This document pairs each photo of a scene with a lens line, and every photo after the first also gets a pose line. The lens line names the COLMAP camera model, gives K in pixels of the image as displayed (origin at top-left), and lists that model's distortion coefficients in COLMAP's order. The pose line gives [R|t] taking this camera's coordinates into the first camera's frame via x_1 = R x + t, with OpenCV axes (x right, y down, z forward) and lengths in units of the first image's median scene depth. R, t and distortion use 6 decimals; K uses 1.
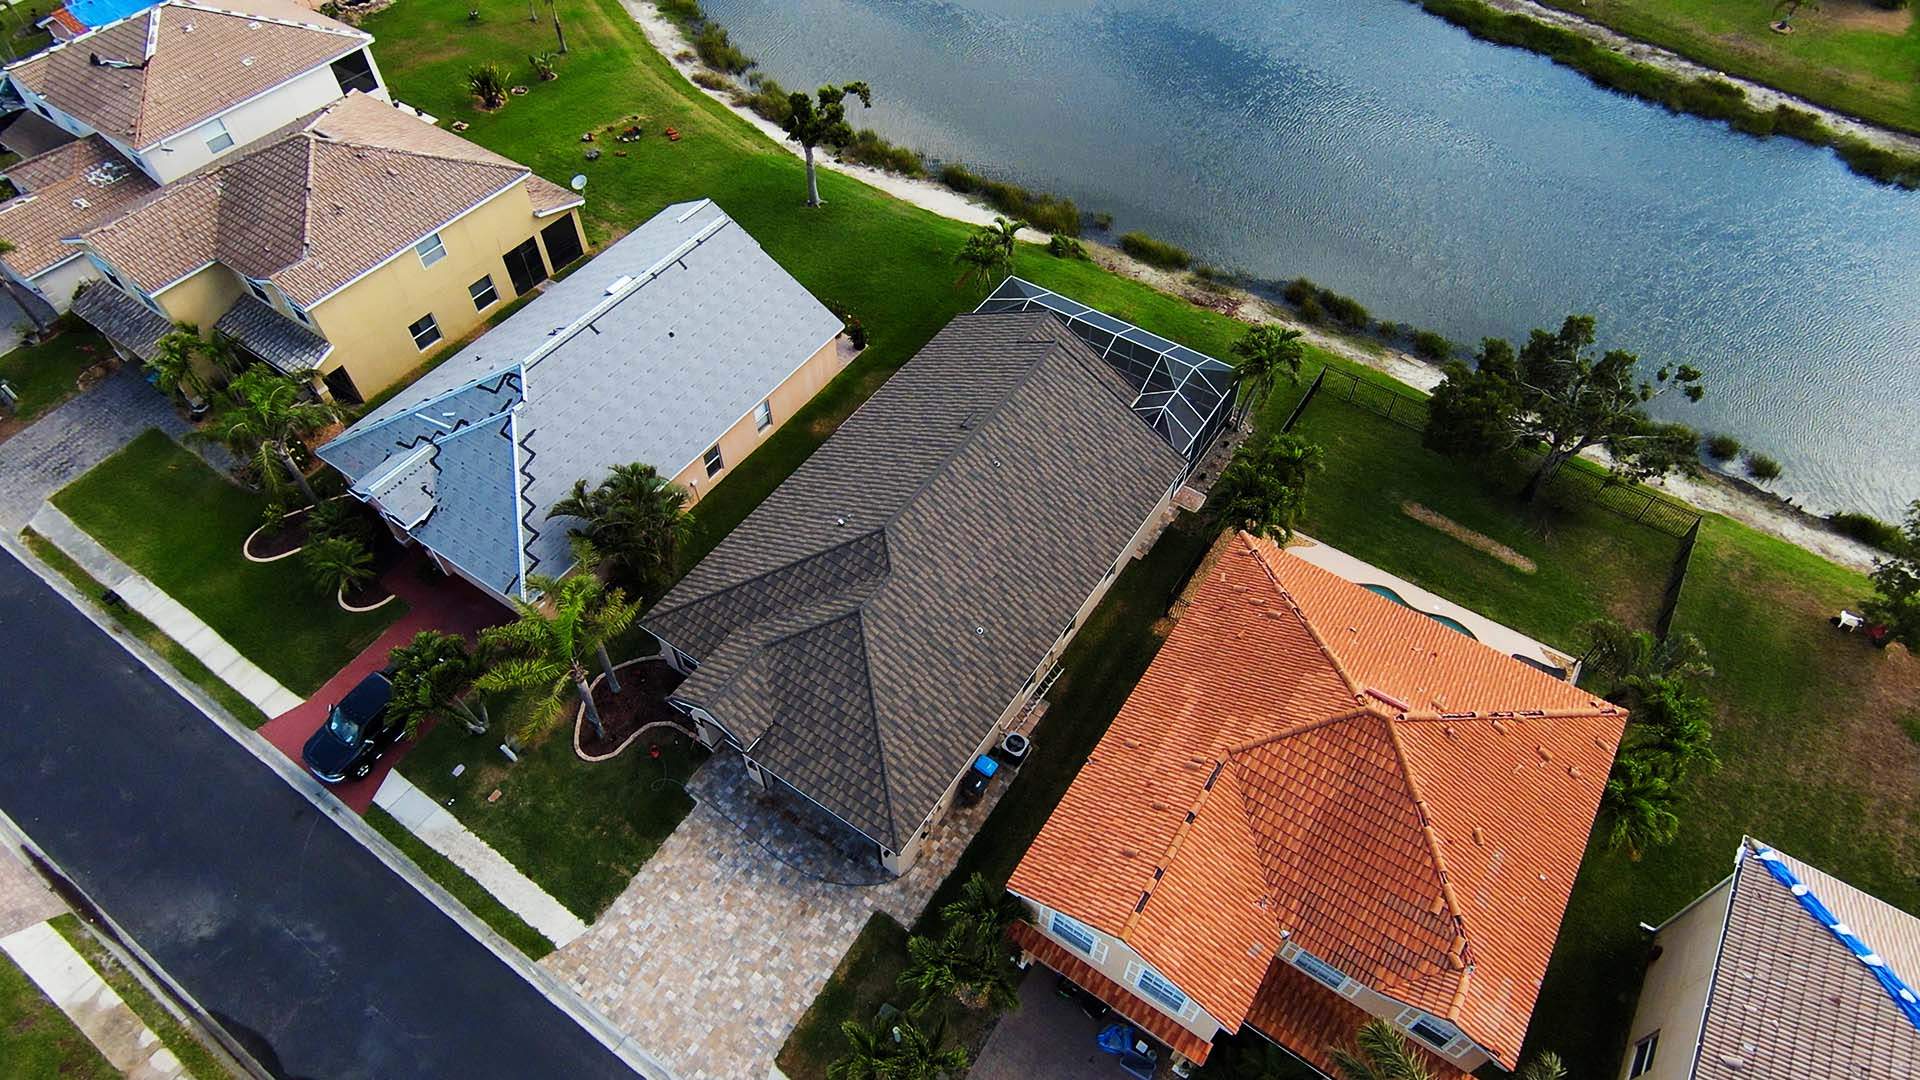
lens RADIAL K [[1089.0, 0, 952.7], [0, 1089.0, 551.0], [0, 0, 1]] dist [0.007640, -0.001734]
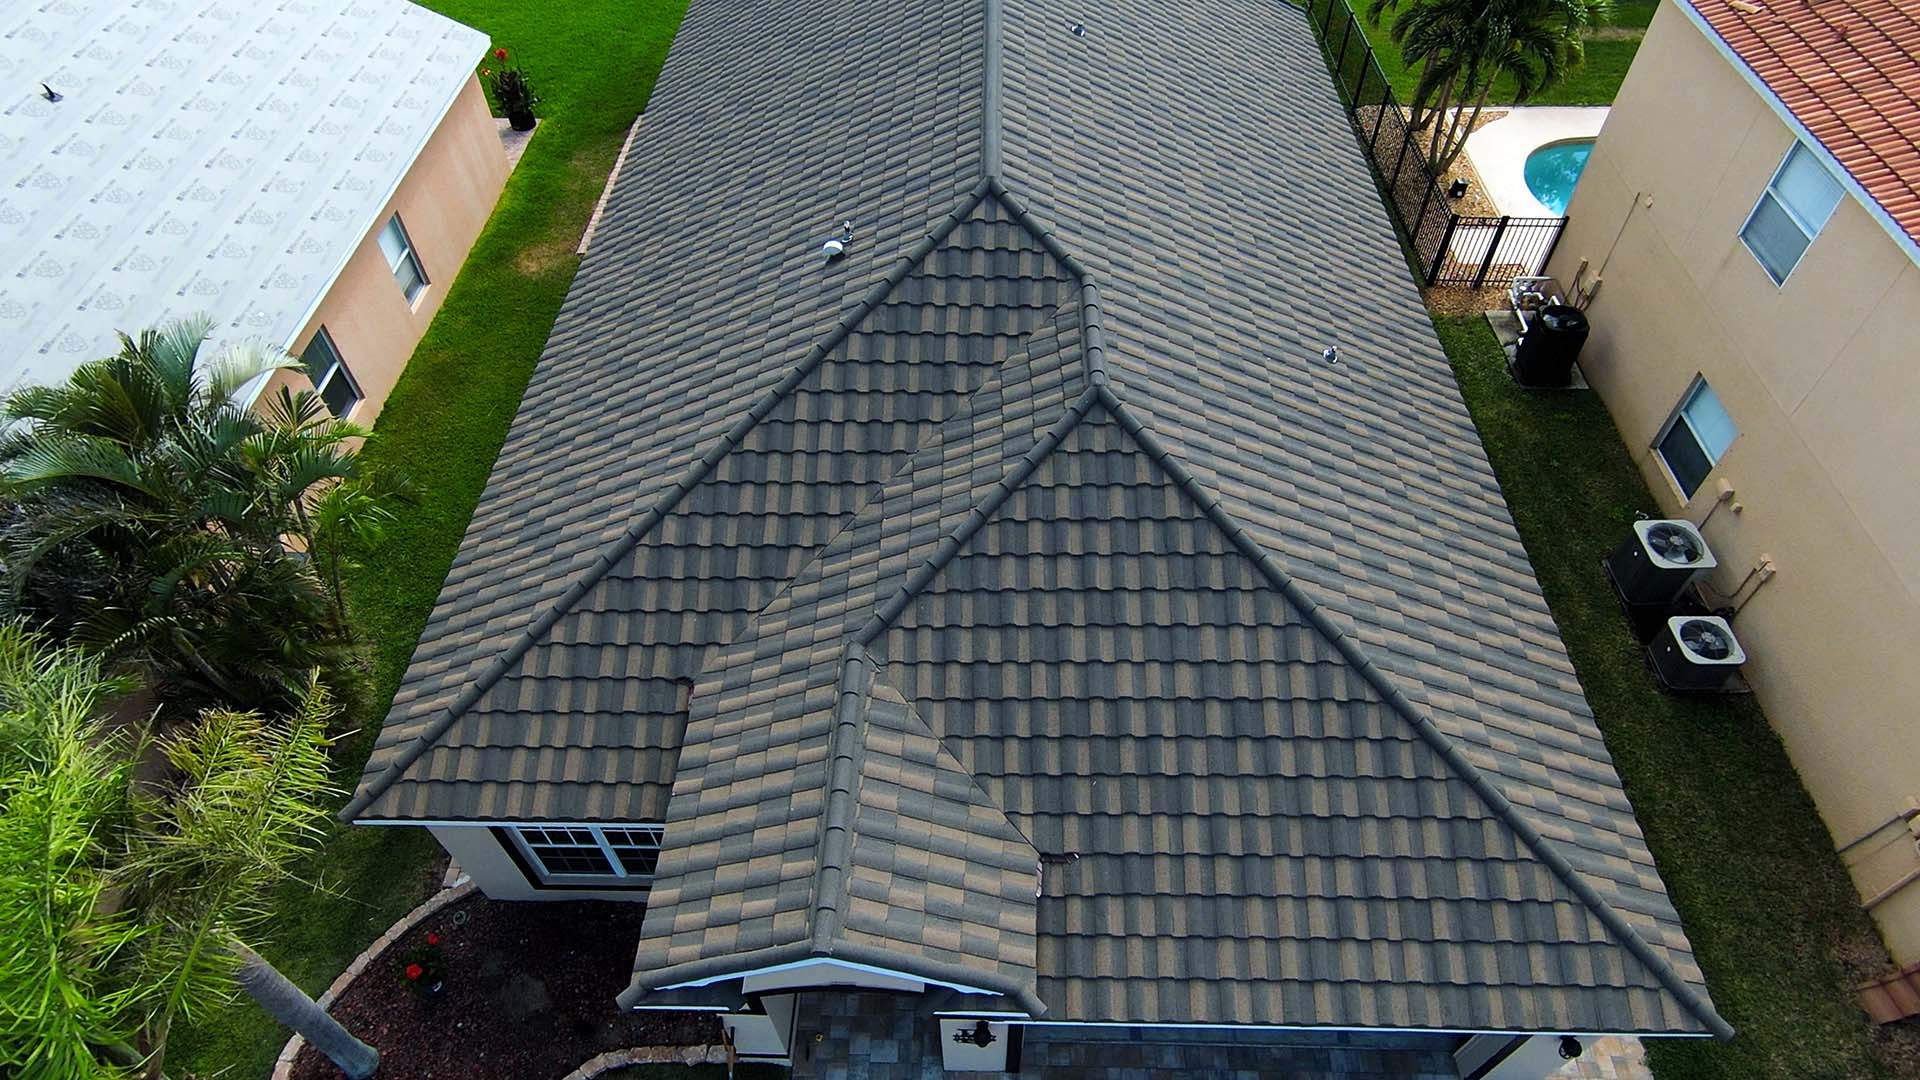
lens RADIAL K [[1089.0, 0, 961.1], [0, 1089.0, 546.0], [0, 0, 1]] dist [0.007640, -0.001734]
pose [[0.841582, -0.417875, 0.342228, -0.241104], [0.431268, 0.901336, 0.040027, 0.064968], [-0.325189, 0.113906, 0.938764, 0.730614]]
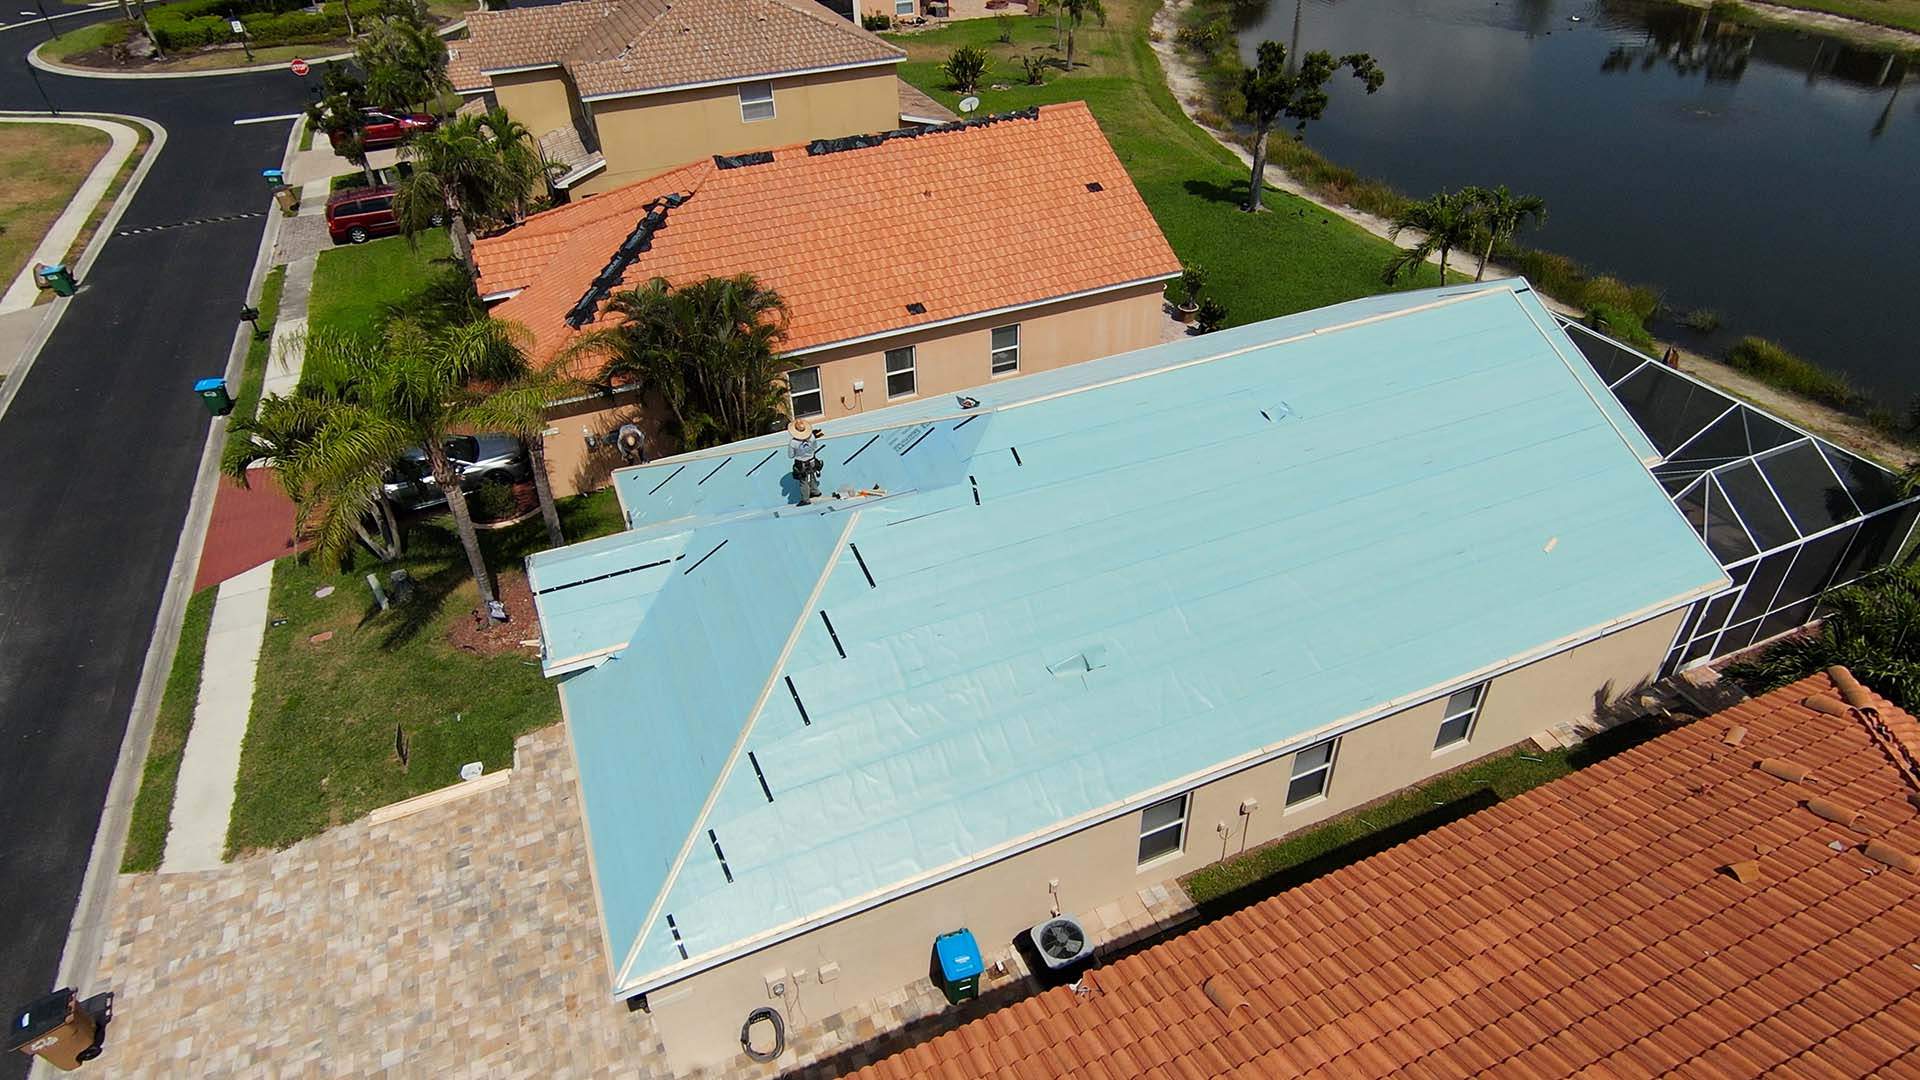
lens RADIAL K [[1089.0, 0, 954.1], [0, 1089.0, 542.1], [0, 0, 1]] dist [0.007640, -0.001734]
pose [[0.835511, 0.307513, -0.455365, 0.179814], [-0.412550, 0.898465, -0.150209, 0.123978], [0.362938, 0.313362, 0.877542, 0.586109]]
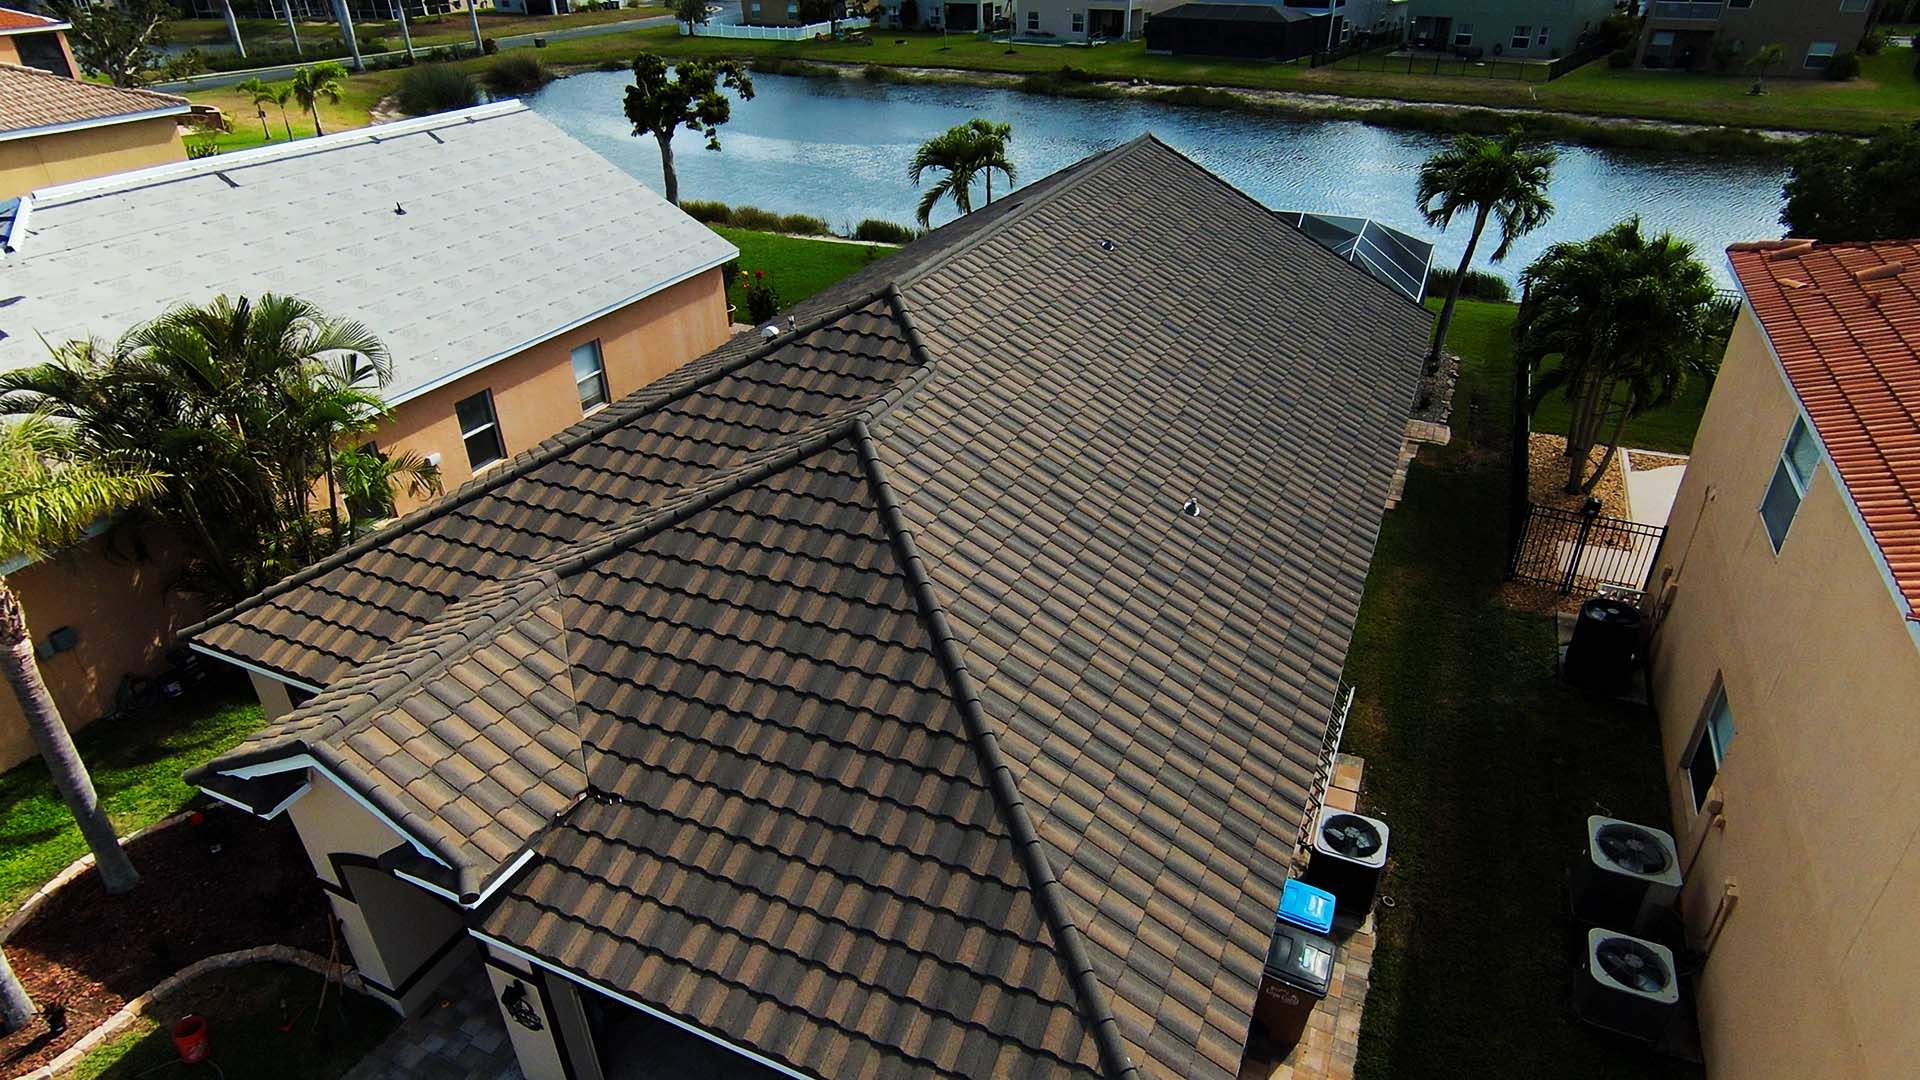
lens RADIAL K [[1089.0, 0, 959.3], [0, 1089.0, 550.0], [0, 0, 1]] dist [0.007640, -0.001734]
pose [[0.987125, -0.093110, 0.130055, -0.101494], [0.134033, 0.925243, -0.354910, 0.209075], [-0.087287, 0.367772, 0.925810, 0.709052]]
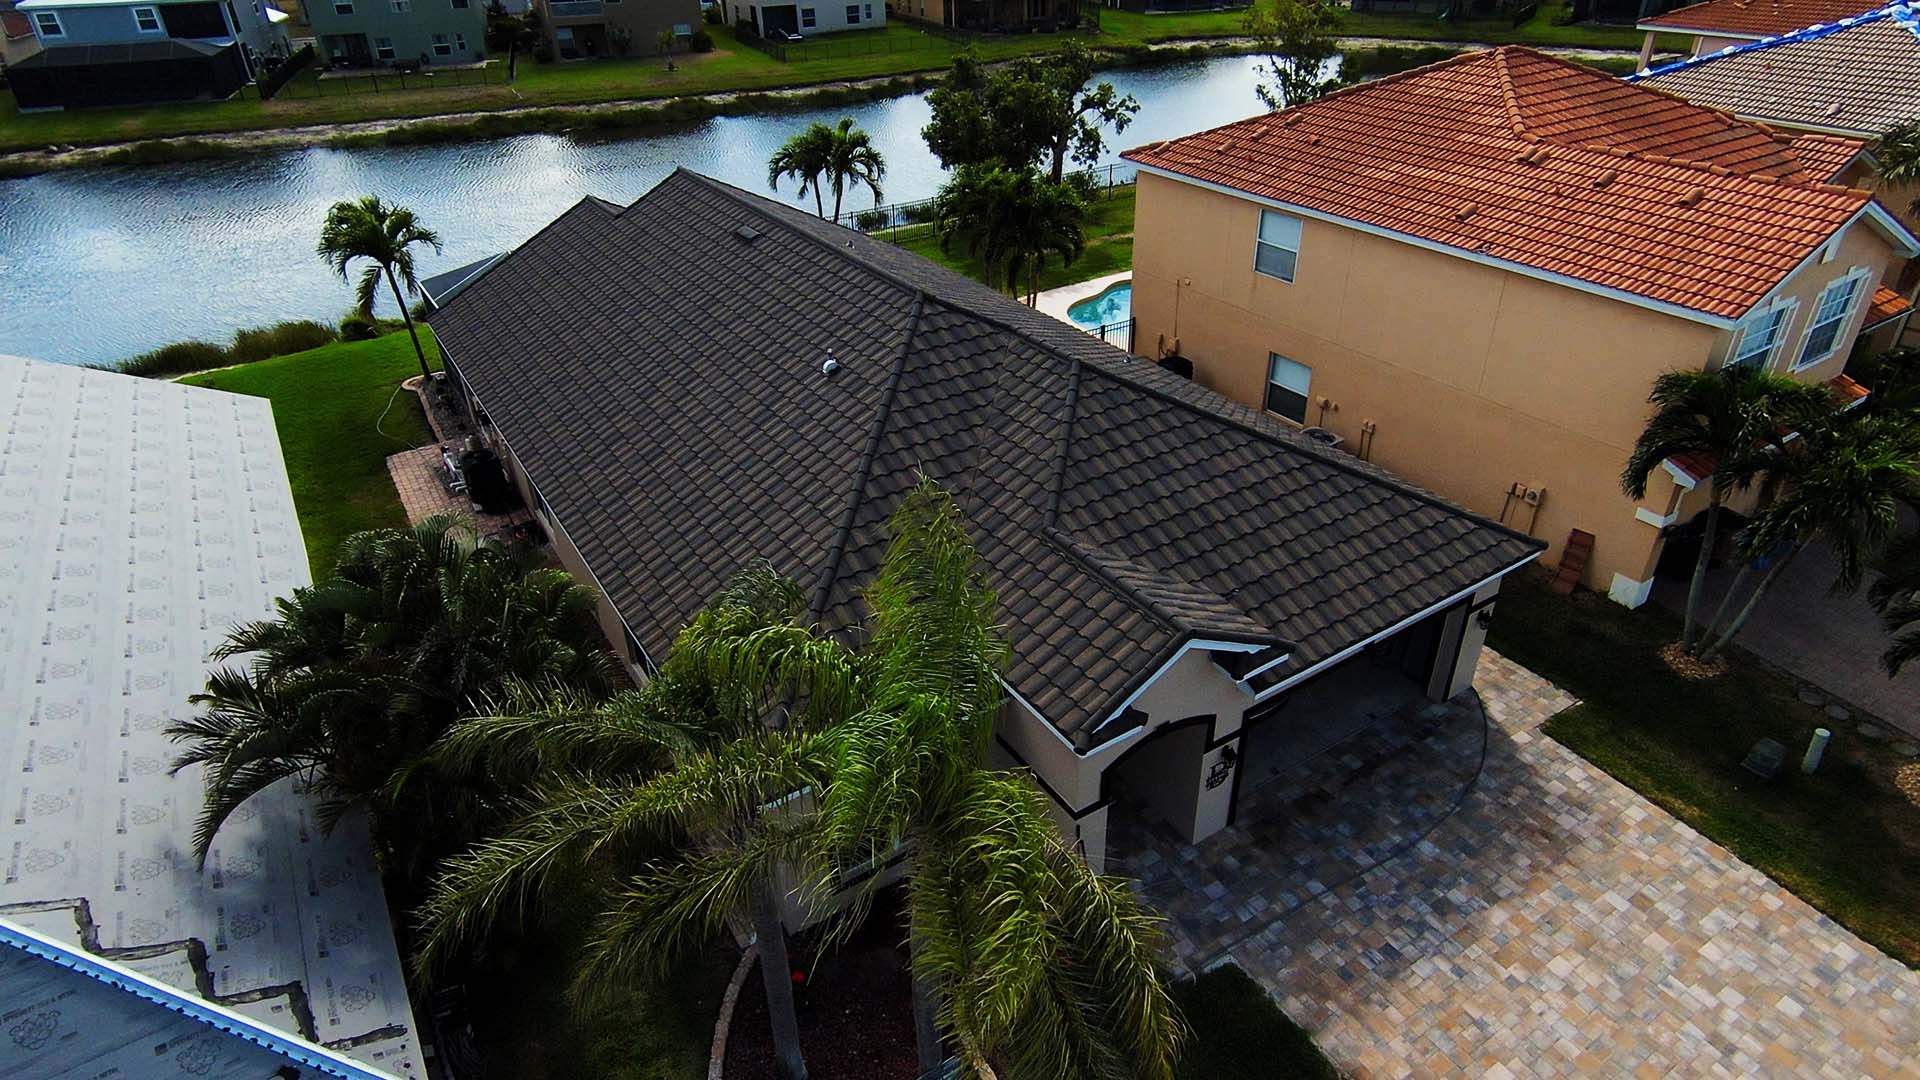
lens RADIAL K [[1089.0, 0, 962.9], [0, 1089.0, 552.4], [0, 0, 1]] dist [0.007640, -0.001734]
pose [[0.392885, -0.494113, 0.775560, -0.520738], [0.735094, 0.675482, 0.057967, 0.045568], [-0.552520, 0.547335, 0.628607, 0.771744]]
